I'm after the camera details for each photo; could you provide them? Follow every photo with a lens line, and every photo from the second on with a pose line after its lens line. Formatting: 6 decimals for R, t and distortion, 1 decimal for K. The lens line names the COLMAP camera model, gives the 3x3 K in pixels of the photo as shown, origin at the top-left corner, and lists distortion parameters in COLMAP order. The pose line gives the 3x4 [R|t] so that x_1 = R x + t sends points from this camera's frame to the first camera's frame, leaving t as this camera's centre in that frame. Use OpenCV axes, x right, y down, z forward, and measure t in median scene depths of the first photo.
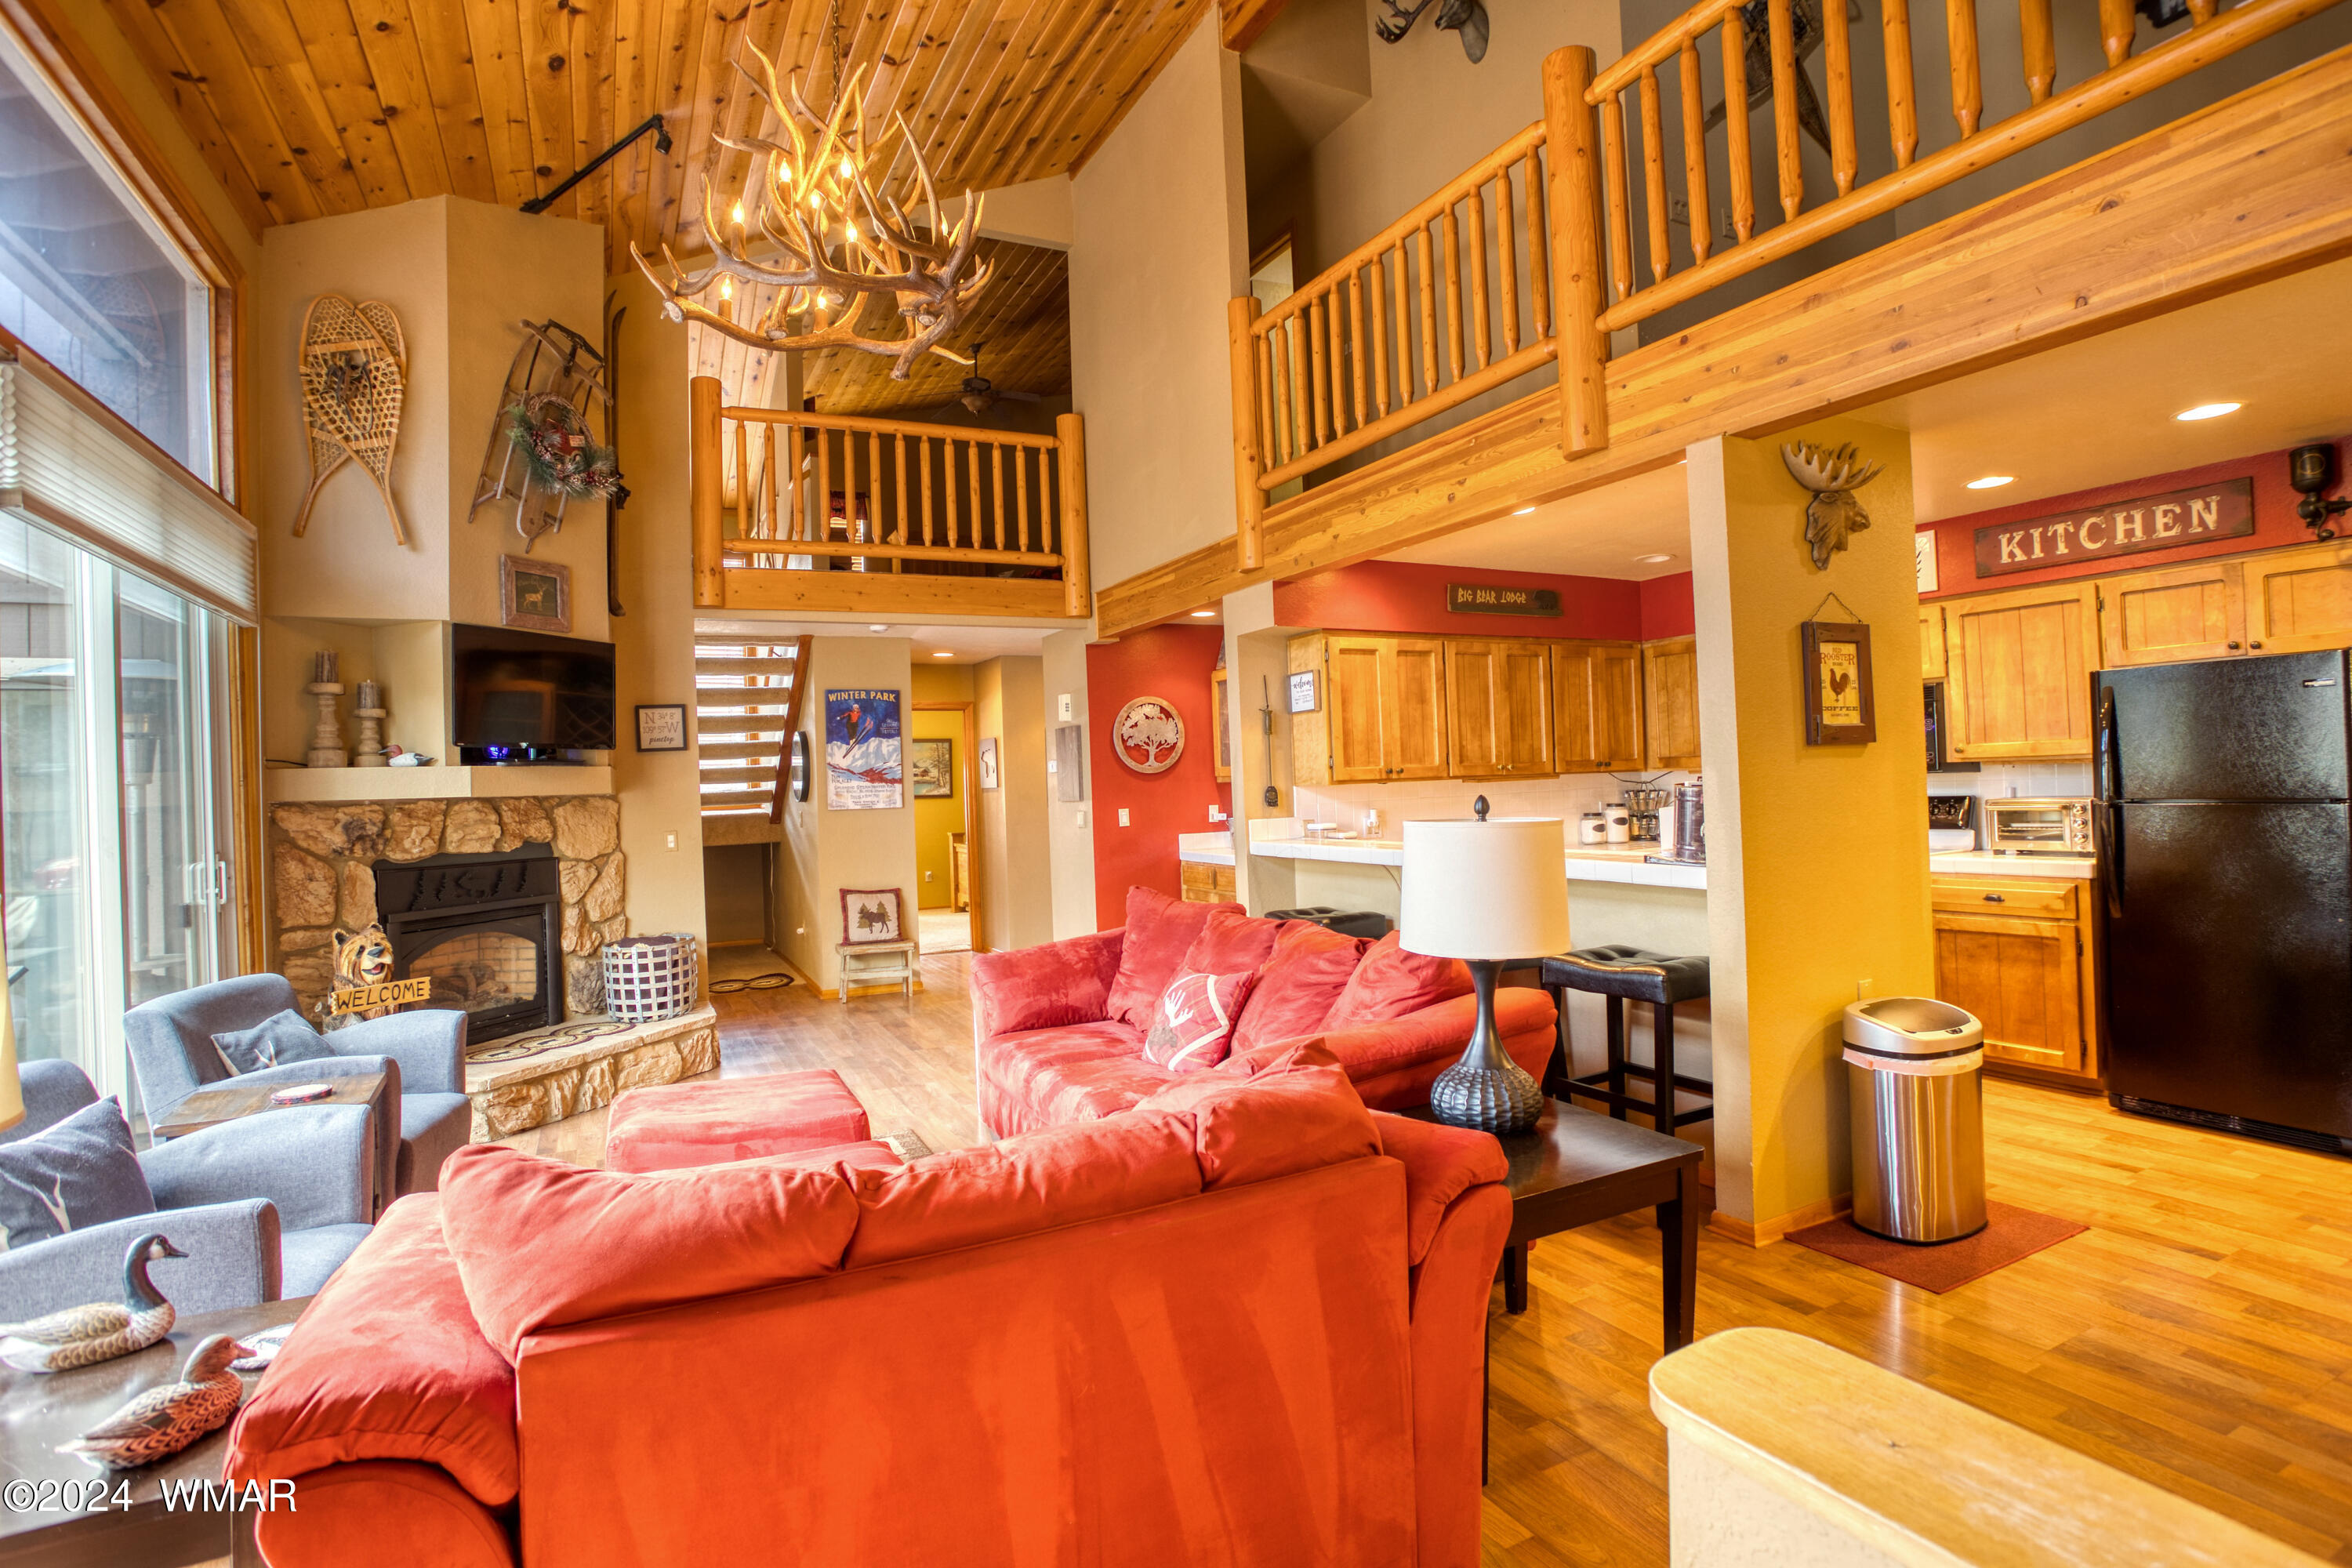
lens RADIAL K [[1154.7, 0, 1183.2], [0, 1154.7, 772.7], [0, 0, 1]] dist [-0.059299, 0.023264]
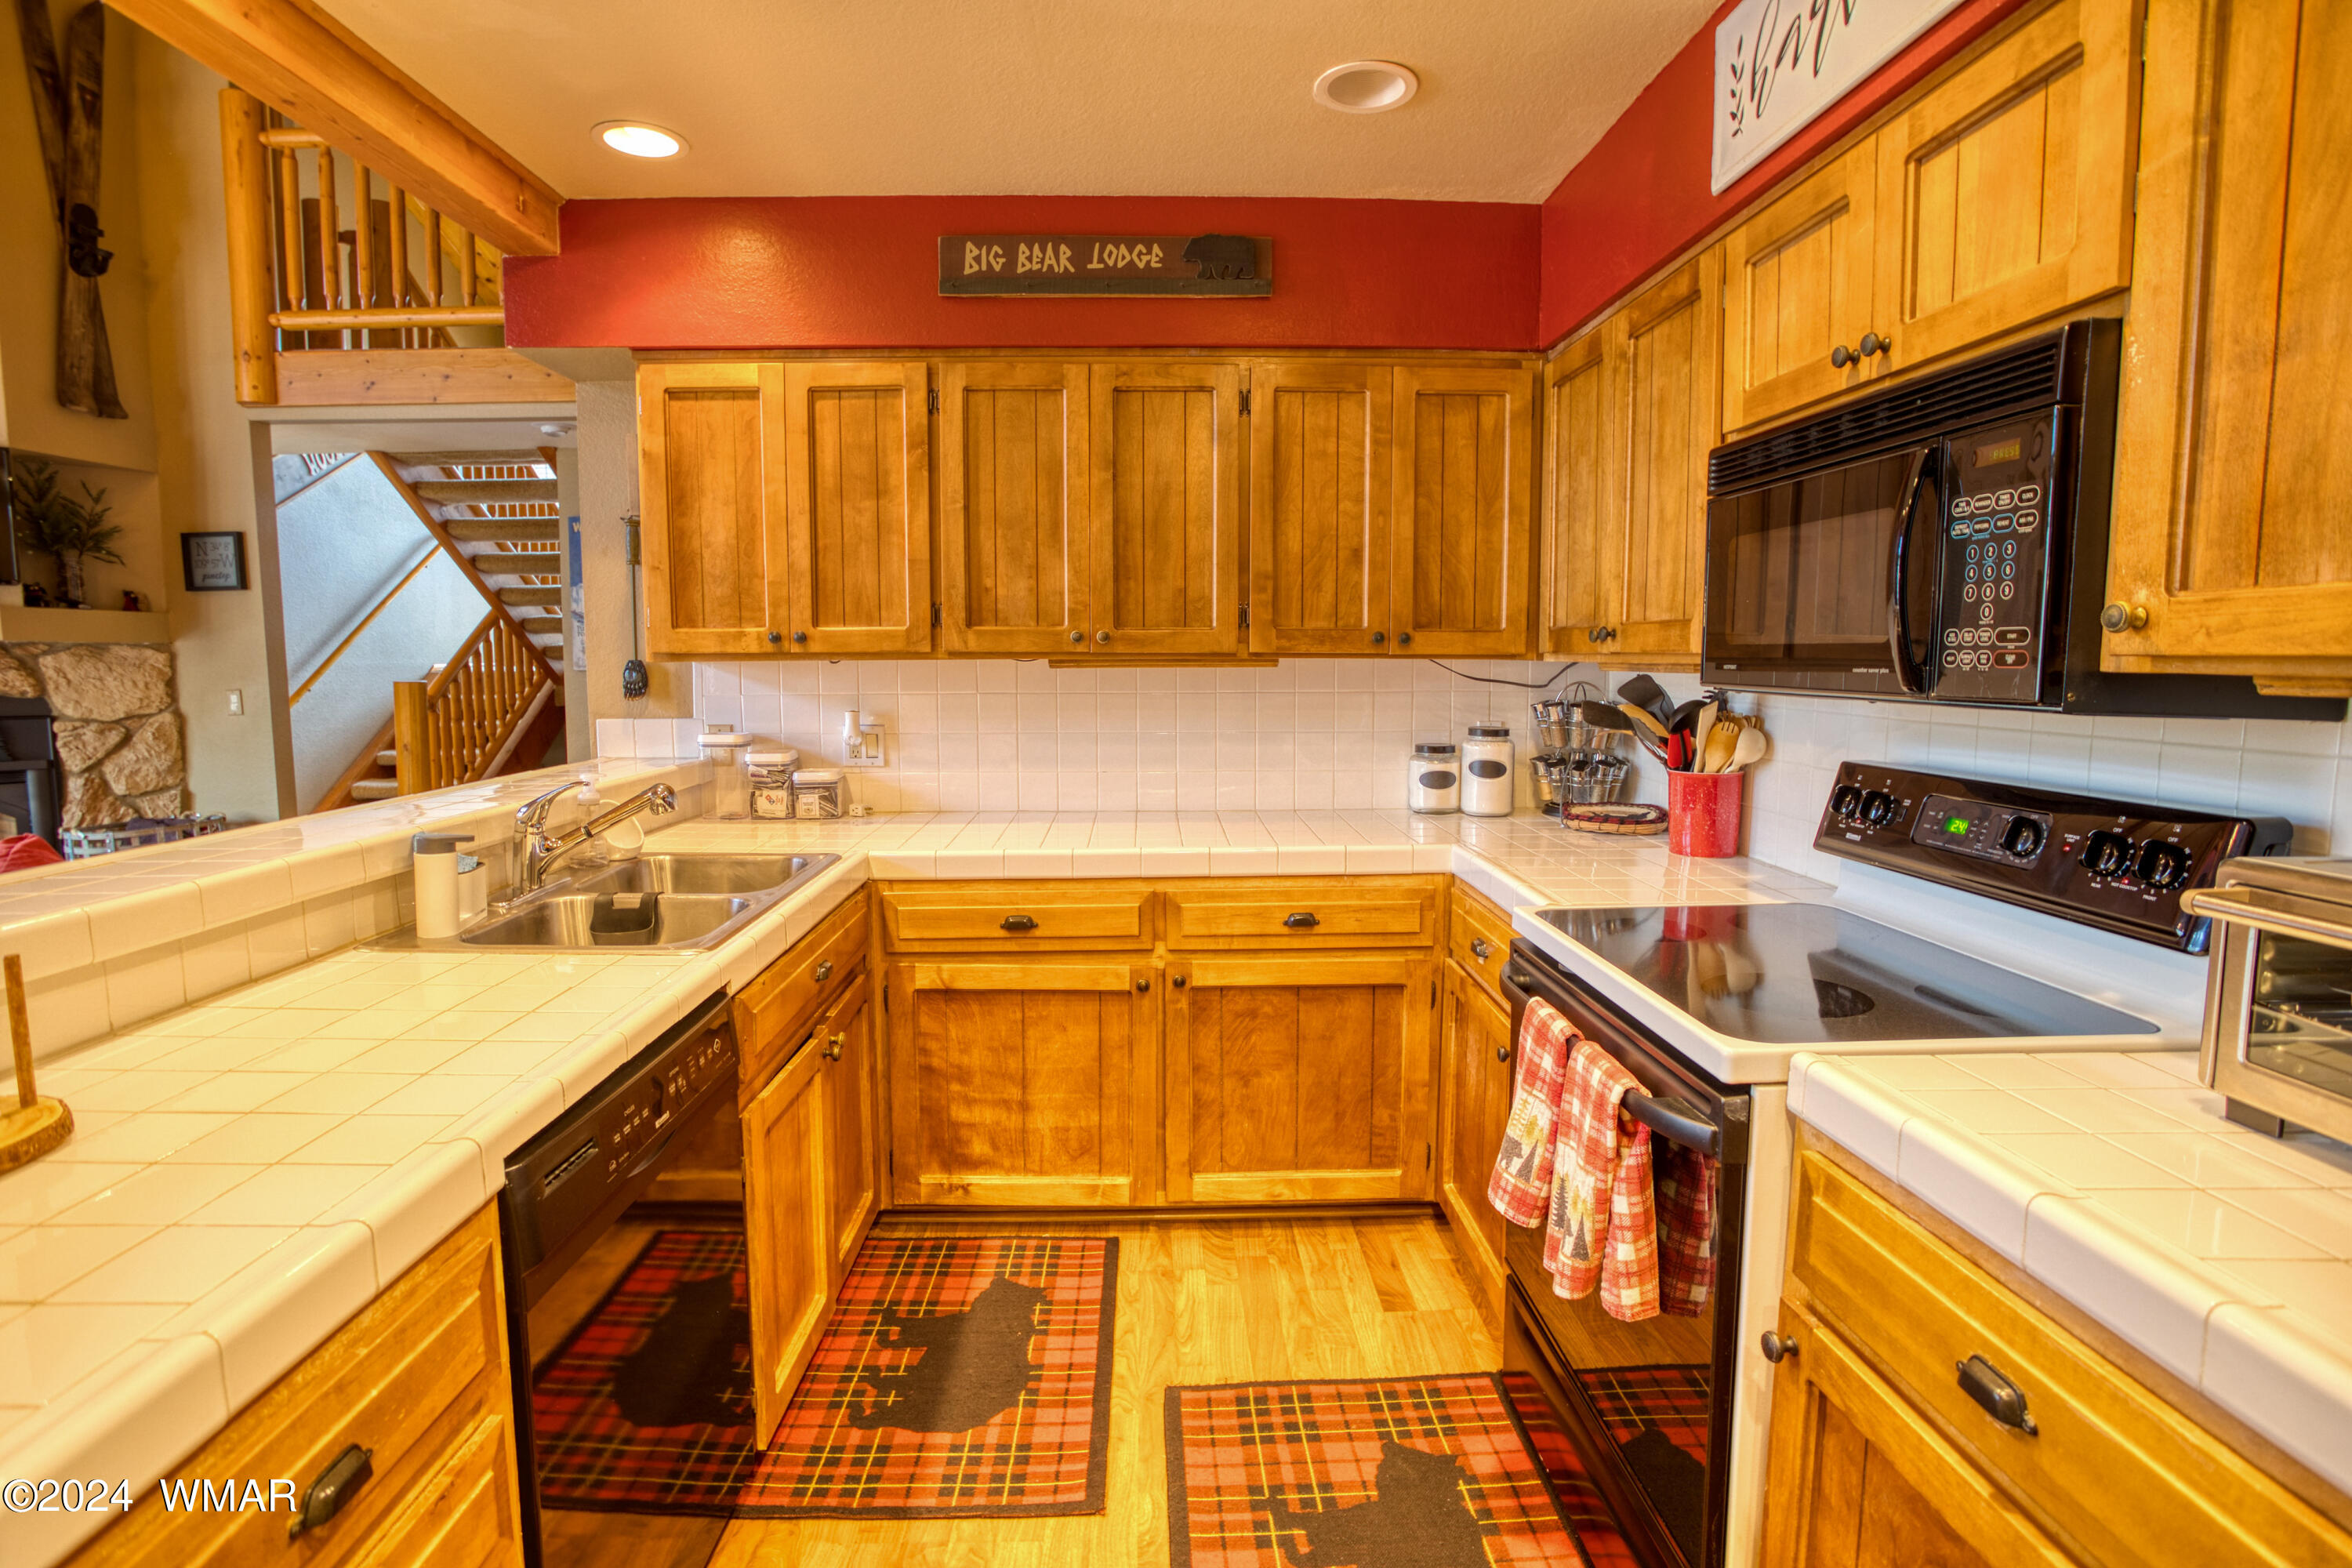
lens RADIAL K [[1154.7, 0, 1159.2], [0, 1154.7, 769.1], [0, 0, 1]] dist [-0.059299, 0.023264]
pose [[0.893108, 0.080331, -0.442612, 0.644132], [-0.028454, 0.992044, 0.122635, -0.012619], [0.448942, -0.096932, 0.888288, 0.748868]]
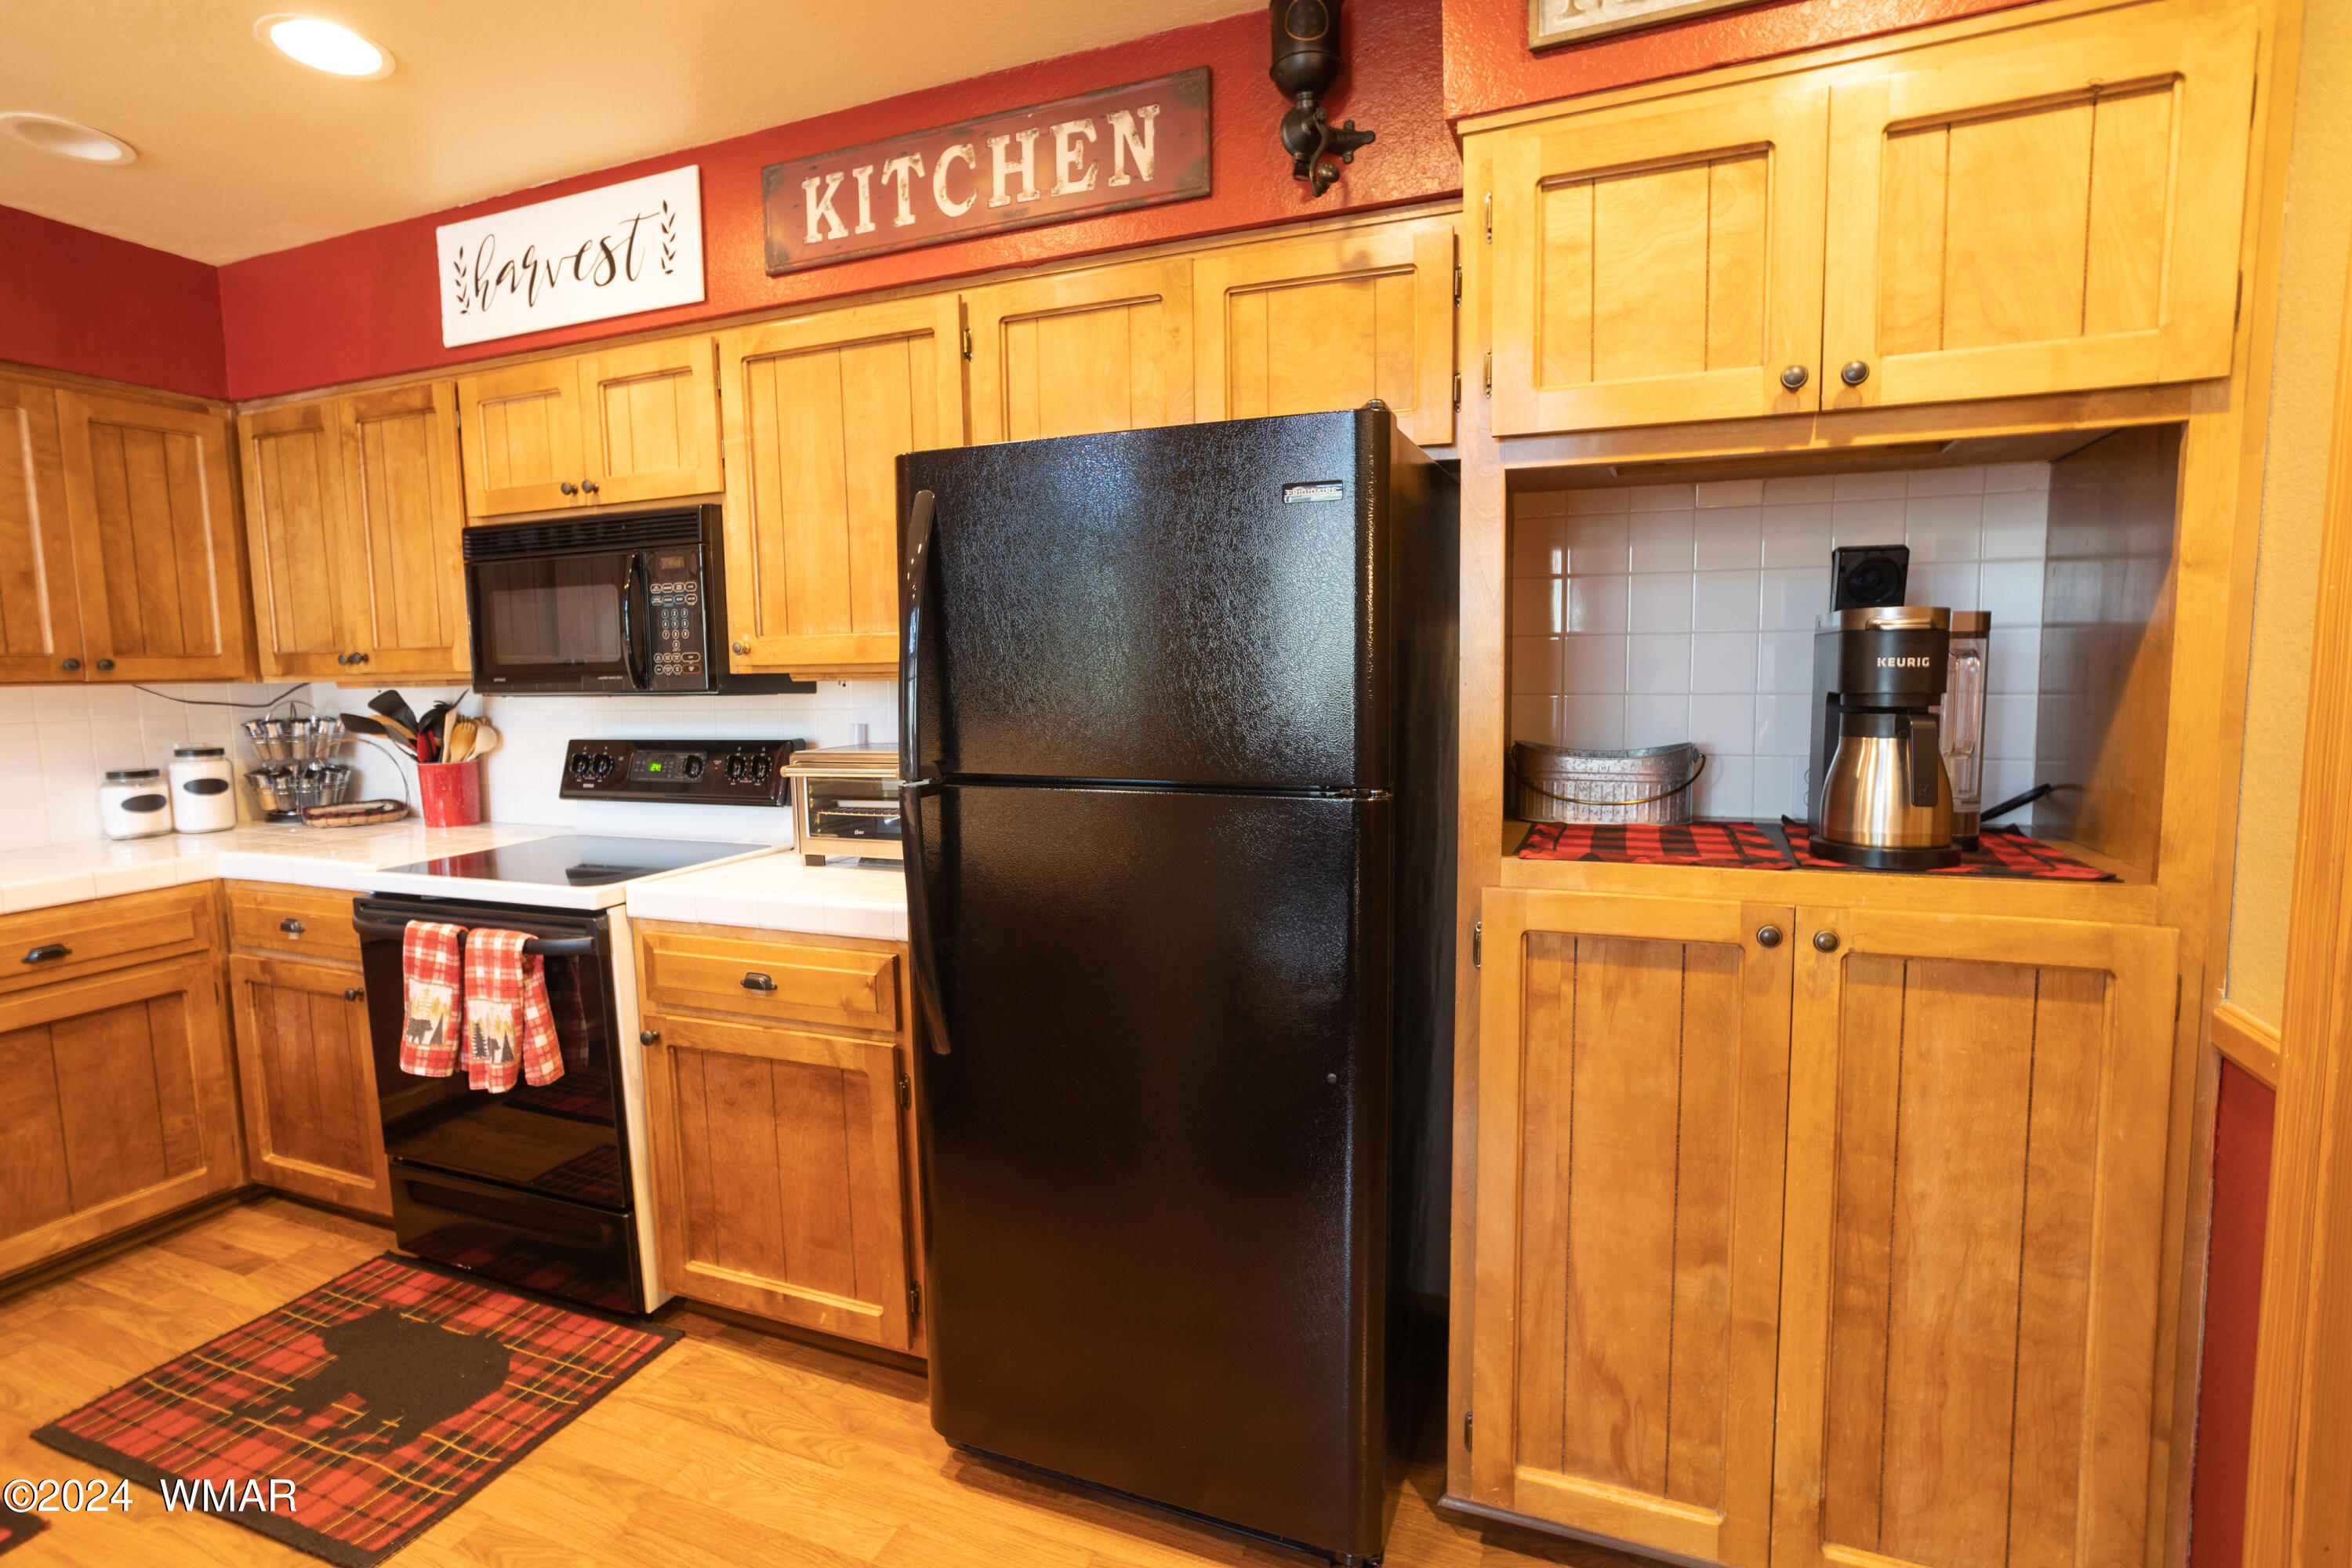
lens RADIAL K [[1154.7, 0, 1196.4], [0, 1154.7, 773.9], [0, 0, 1]] dist [-0.059299, 0.023264]
pose [[0.755469, -0.038696, 0.654041, 0.537153], [-0.017752, 0.996679, 0.079473, -0.009374], [-0.654944, -0.071650, 0.752273, 0.531191]]
